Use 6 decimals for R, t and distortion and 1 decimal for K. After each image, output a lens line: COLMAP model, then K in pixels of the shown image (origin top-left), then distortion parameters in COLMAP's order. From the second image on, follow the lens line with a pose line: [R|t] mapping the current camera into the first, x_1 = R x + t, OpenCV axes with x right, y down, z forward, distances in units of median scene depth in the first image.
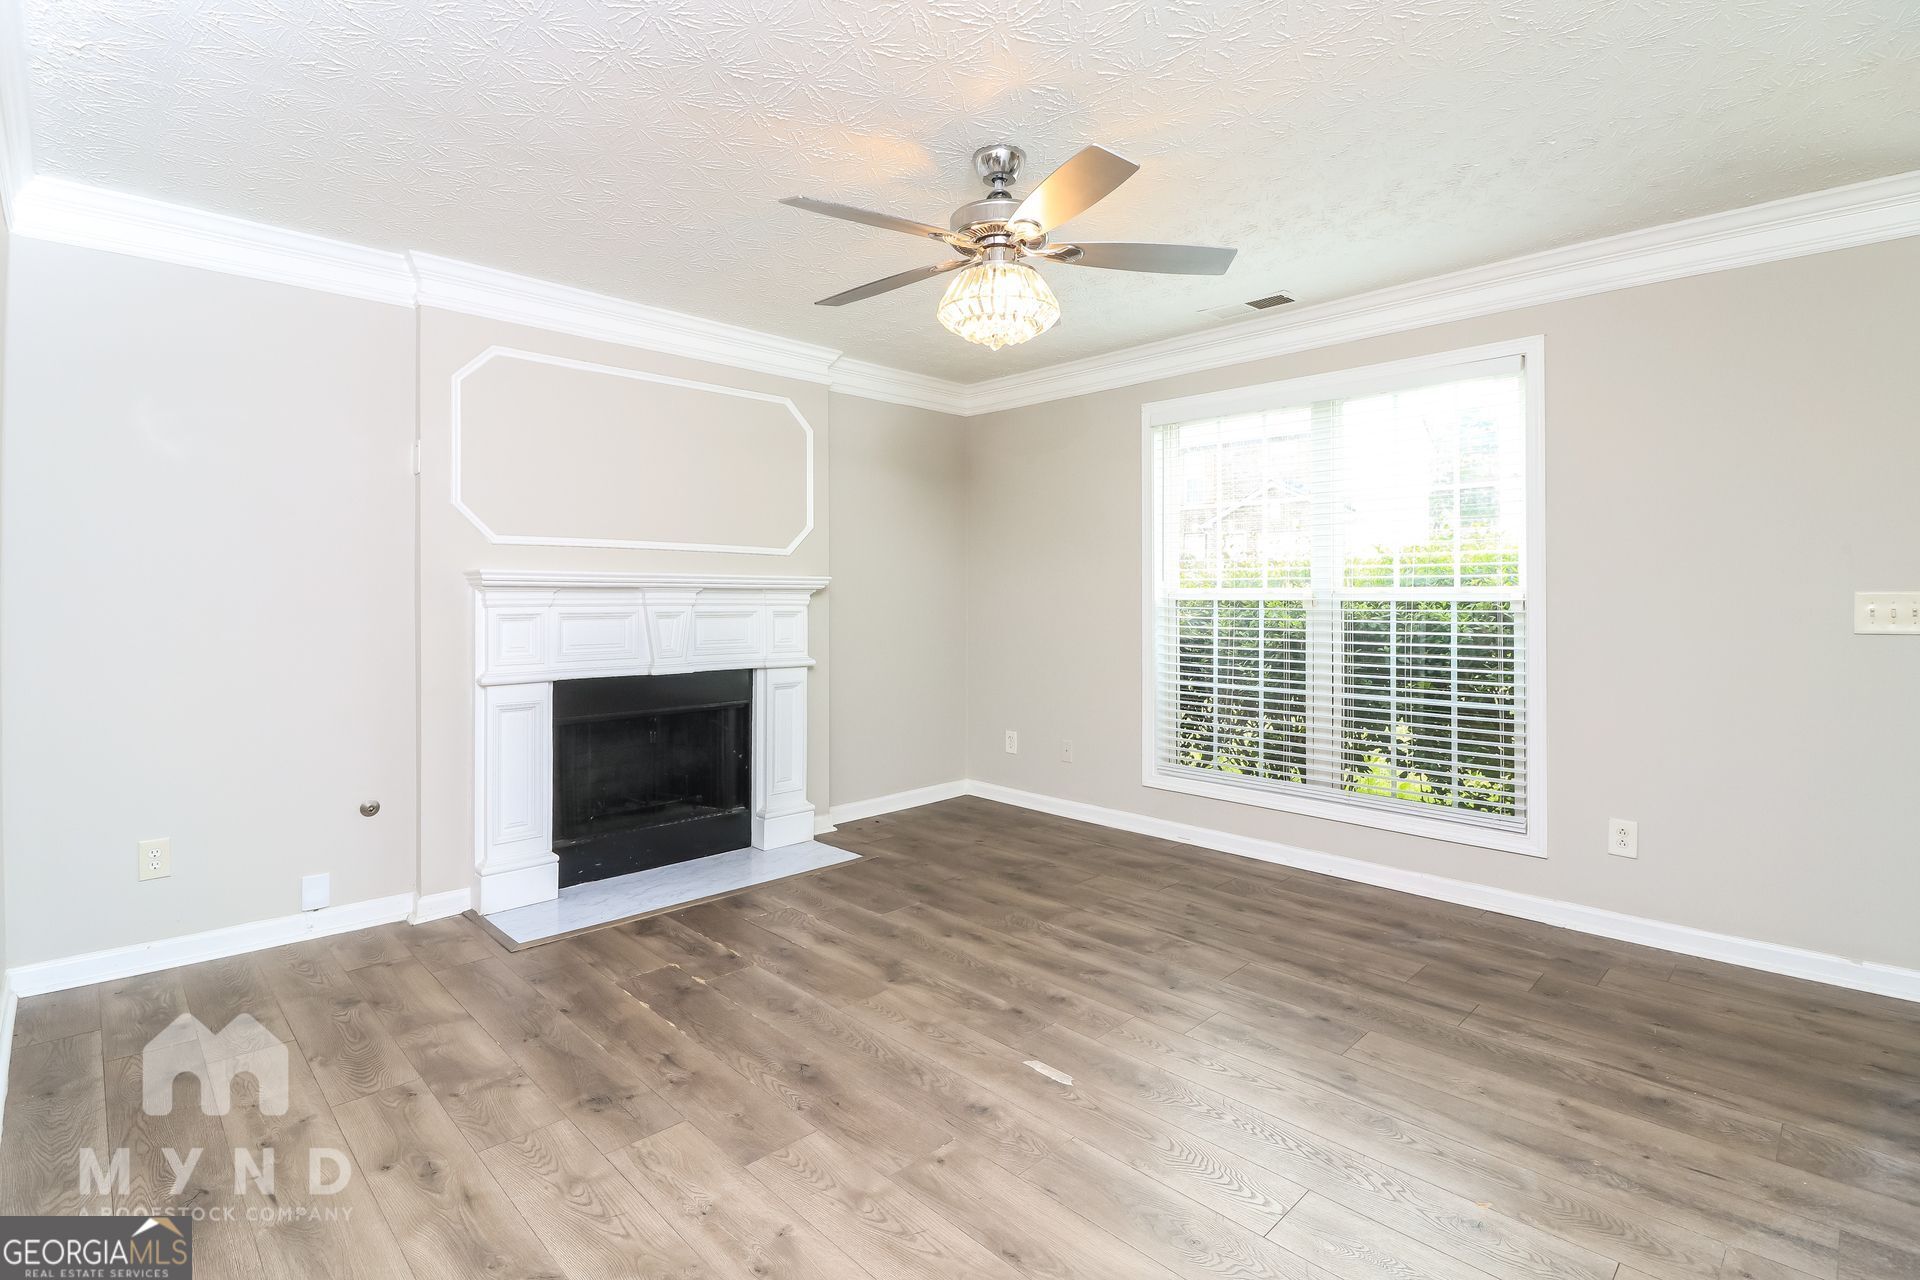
lens RADIAL K [[924.2, 0, 956.3], [0, 924.2, 601.3], [0, 0, 1]] dist [0.003929, -0.014352]
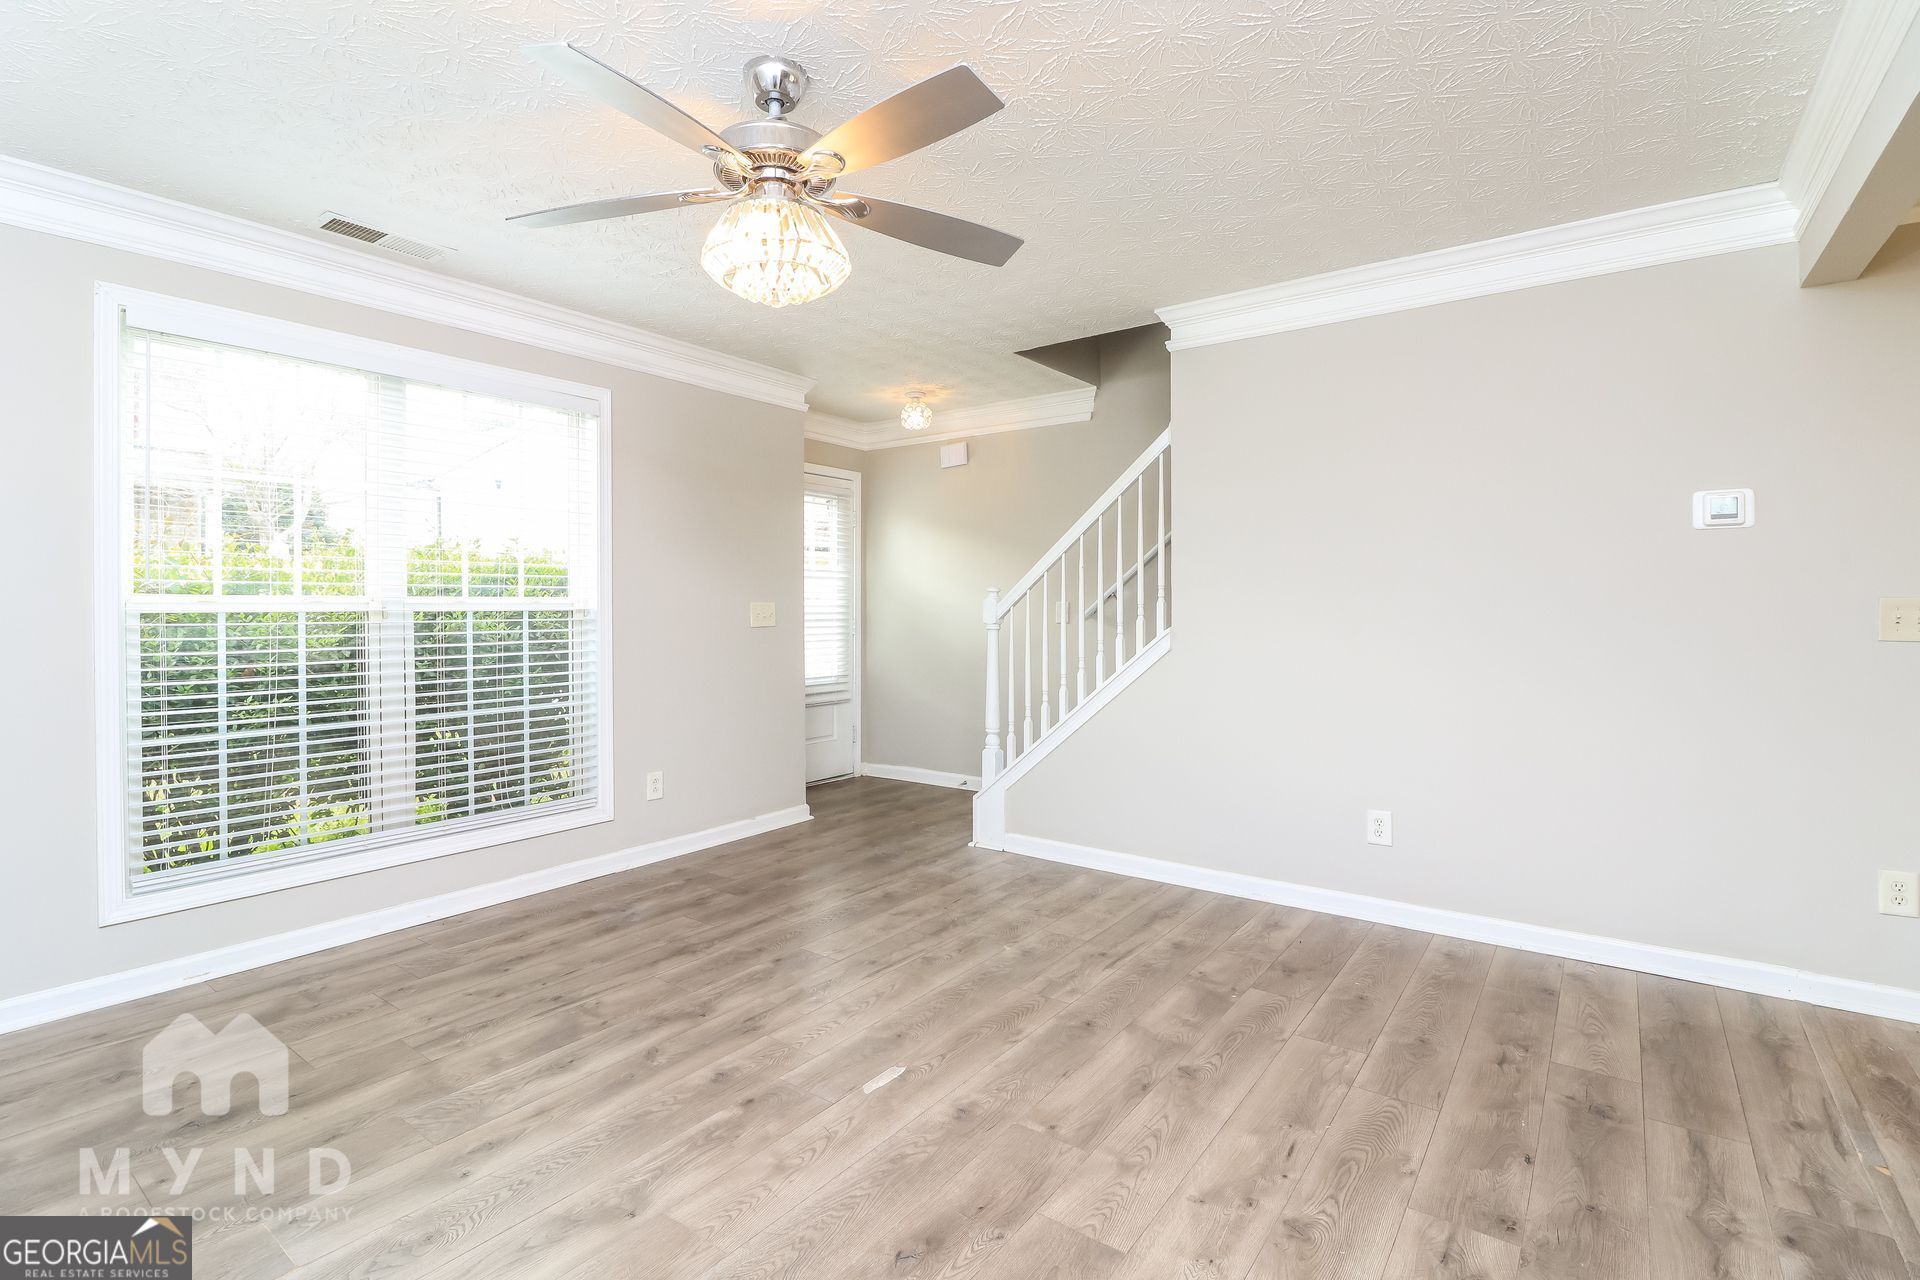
lens RADIAL K [[875.0, 0, 960.0], [0, 875.0, 640.0], [0, 0, 1]] dist [-0.016595, 0.000014]
pose [[-0.164856, -0.037902, 0.985589, -0.606563], [0.007790, 0.999180, 0.039728, -0.003131], [-0.986287, 0.014227, -0.164425, 0.782015]]
